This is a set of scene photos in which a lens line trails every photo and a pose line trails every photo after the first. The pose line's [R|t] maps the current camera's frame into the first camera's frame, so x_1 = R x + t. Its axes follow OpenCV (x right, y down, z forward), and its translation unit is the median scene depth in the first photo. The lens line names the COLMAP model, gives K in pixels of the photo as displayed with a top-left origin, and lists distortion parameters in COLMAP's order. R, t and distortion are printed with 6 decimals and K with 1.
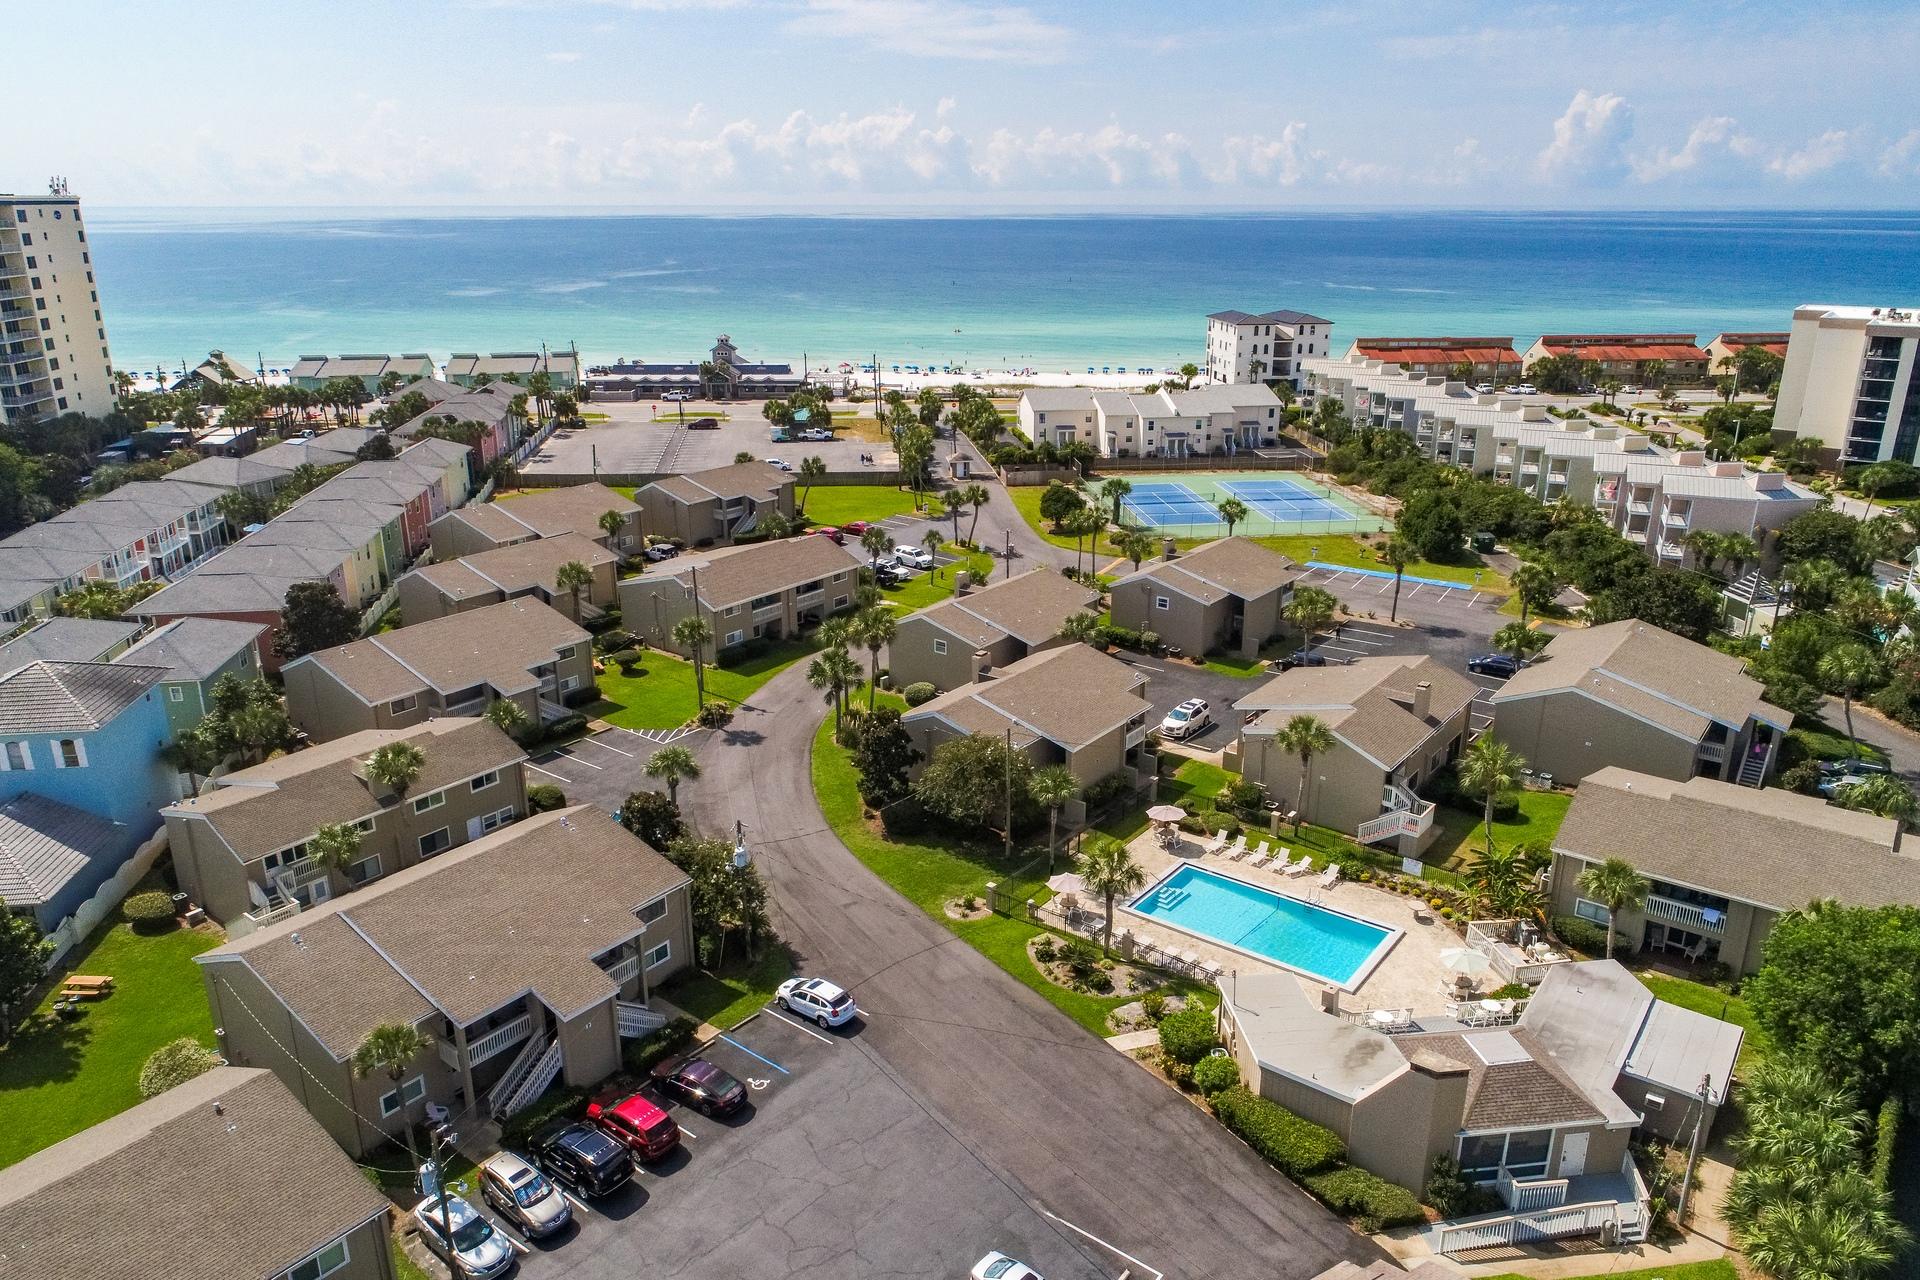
lens RADIAL K [[1307.9, 0, 960.0], [0, 1307.9, 640.0], [0, 0, 1]] dist [-0.000941, 0.000545]
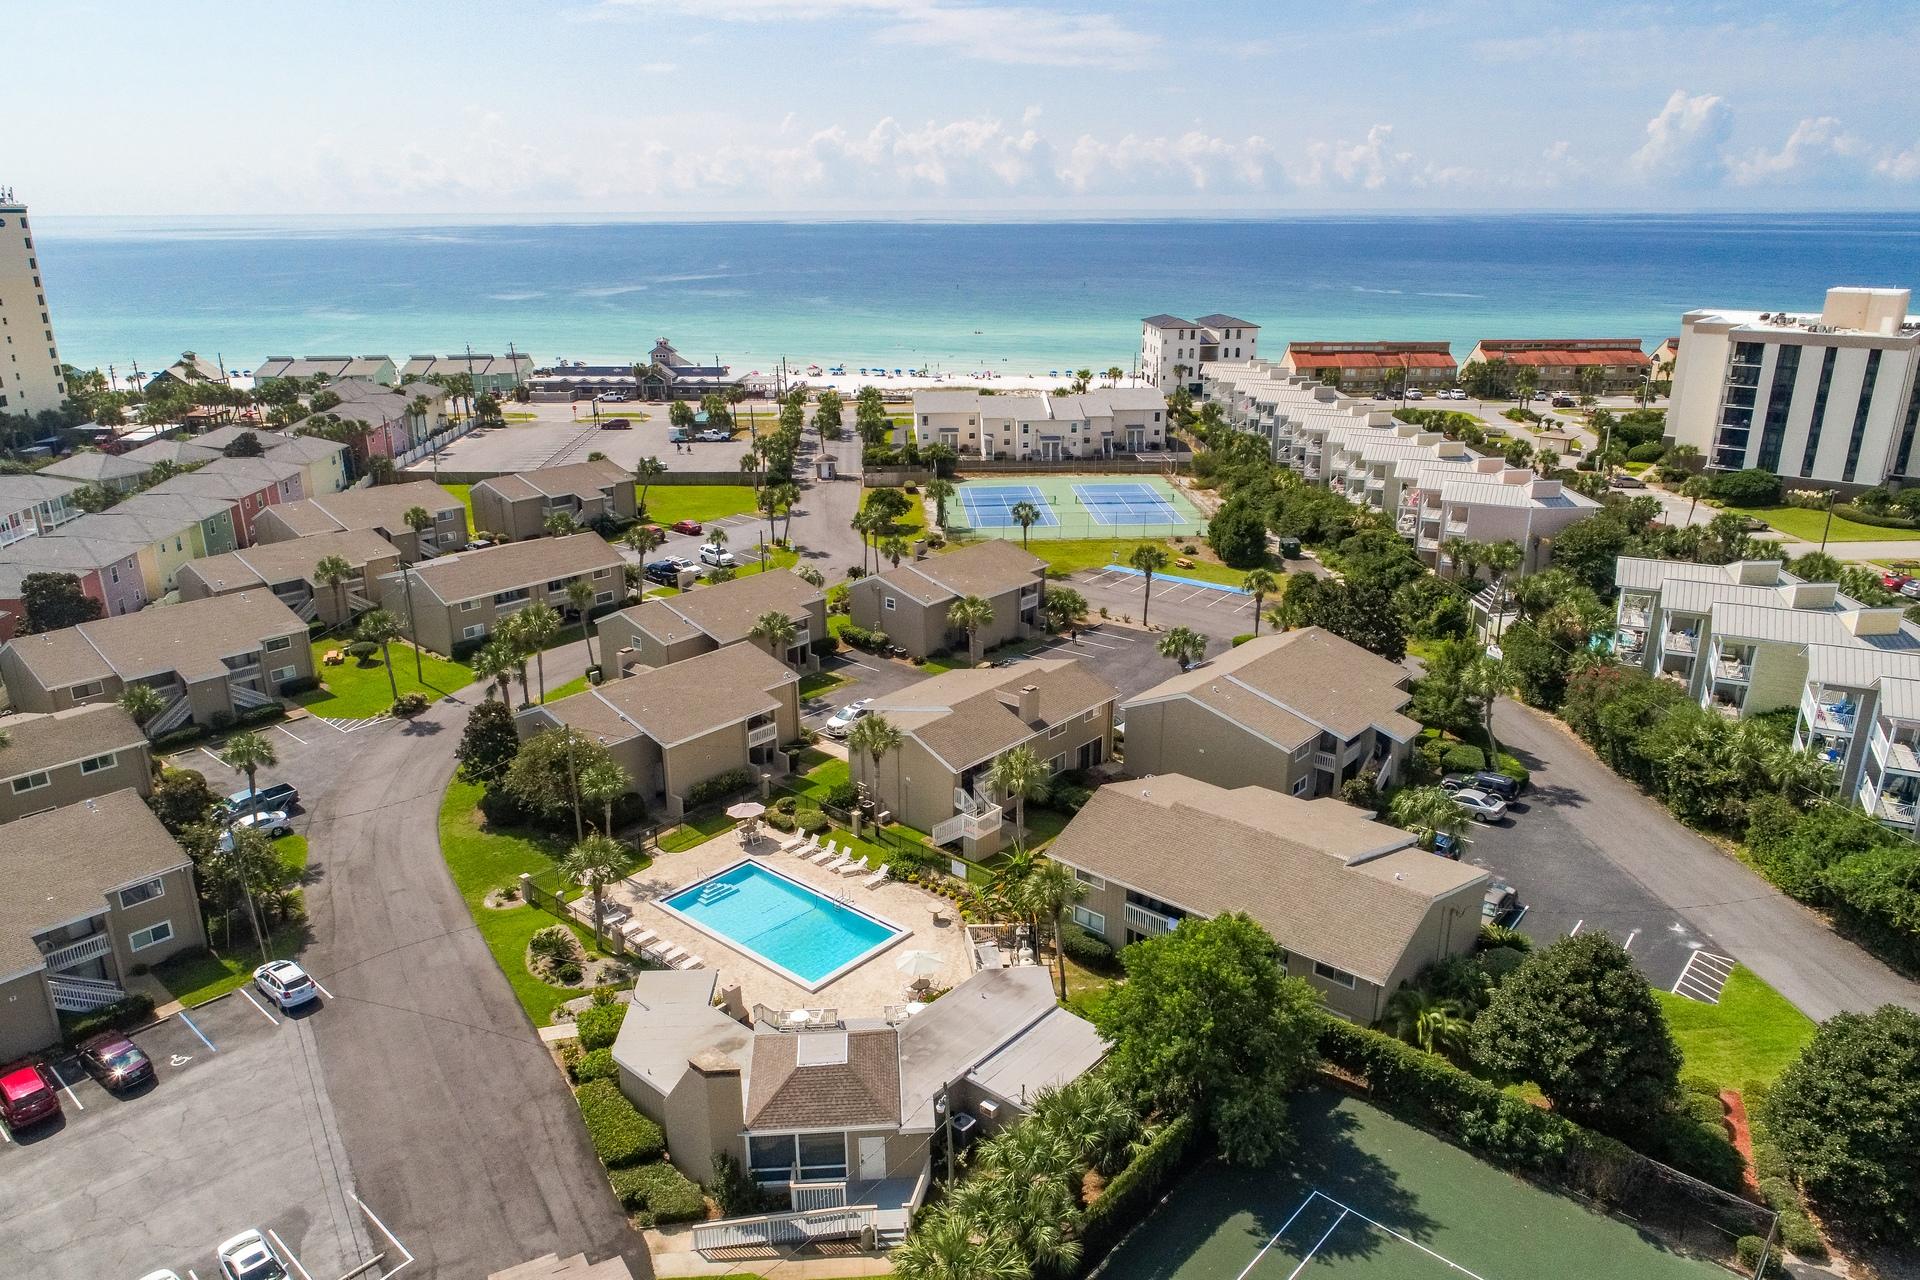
lens RADIAL K [[1285.2, 0, 960.0], [0, 1285.2, 640.0], [0, 0, 1]] dist [0.000539, 0.001249]
pose [[0.998131, 0.015902, -0.059007, 0.176930], [-0.015812, 0.999873, 0.001994, -0.001986], [0.059031, -0.001057, 0.998256, 0.006315]]
